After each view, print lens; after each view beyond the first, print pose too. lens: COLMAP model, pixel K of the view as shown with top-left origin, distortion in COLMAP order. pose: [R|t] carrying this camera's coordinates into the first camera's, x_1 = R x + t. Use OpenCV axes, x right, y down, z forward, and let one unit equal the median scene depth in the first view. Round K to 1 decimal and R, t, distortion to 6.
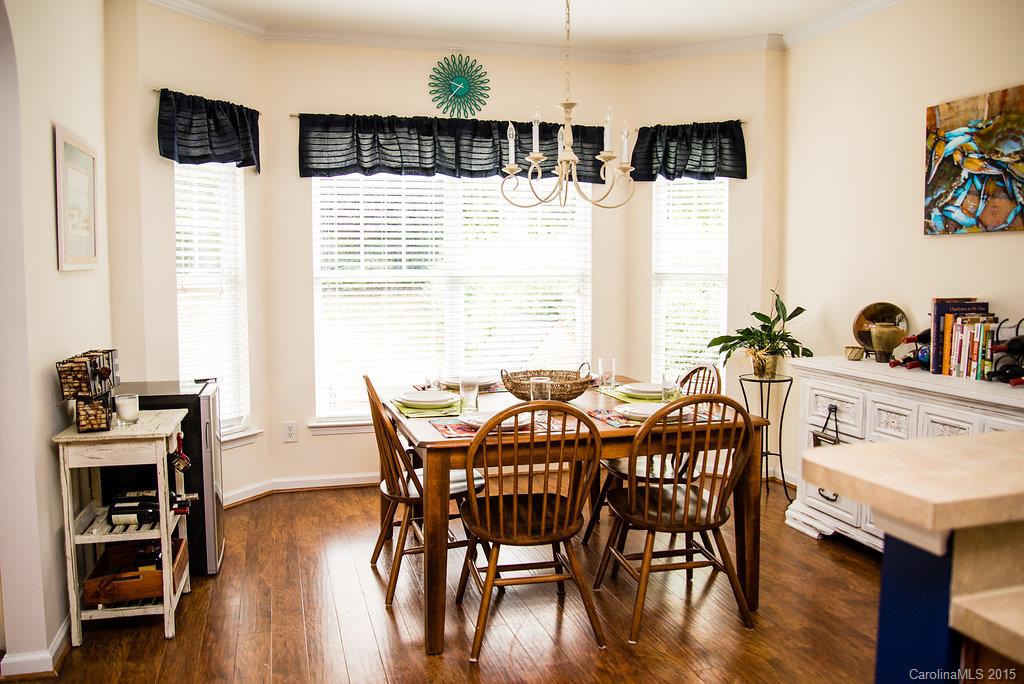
lens RADIAL K [[714.2, 0, 506.9], [0, 714.2, 339.0], [0, 0, 1]] dist [-0.043924, -0.000427]
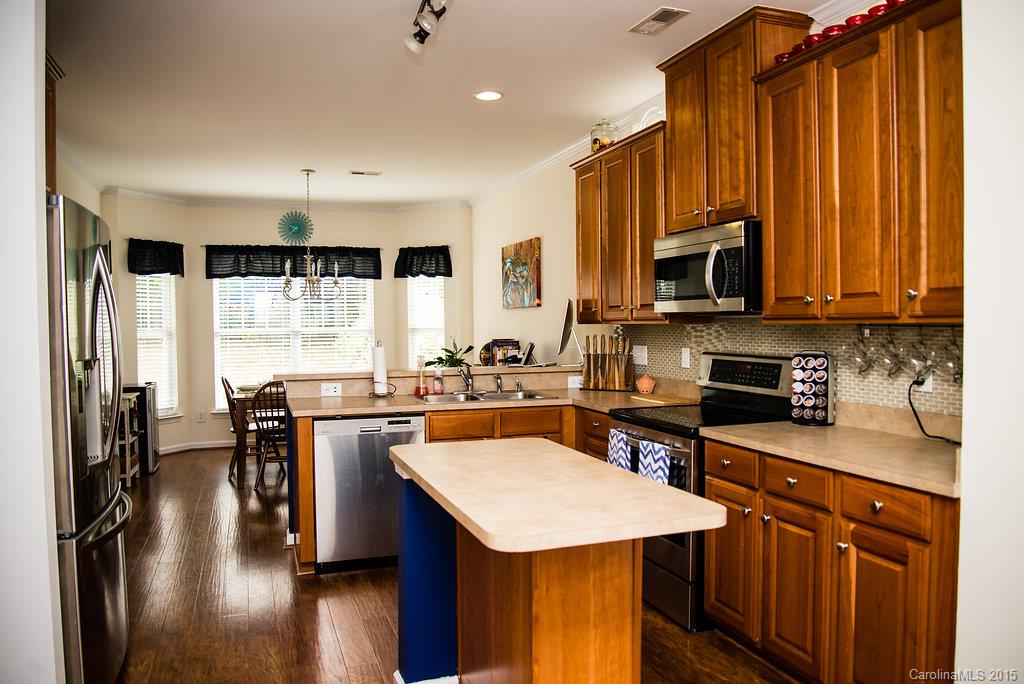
lens RADIAL K [[714.2, 0, 516.8], [0, 714.2, 344.3], [0, 0, 1]] dist [-0.043924, -0.000427]
pose [[0.998787, -0.010021, 0.048216, 0.418208], [0.013342, 0.997524, -0.069052, 0.079224], [-0.047404, 0.069611, 0.996447, -0.850099]]
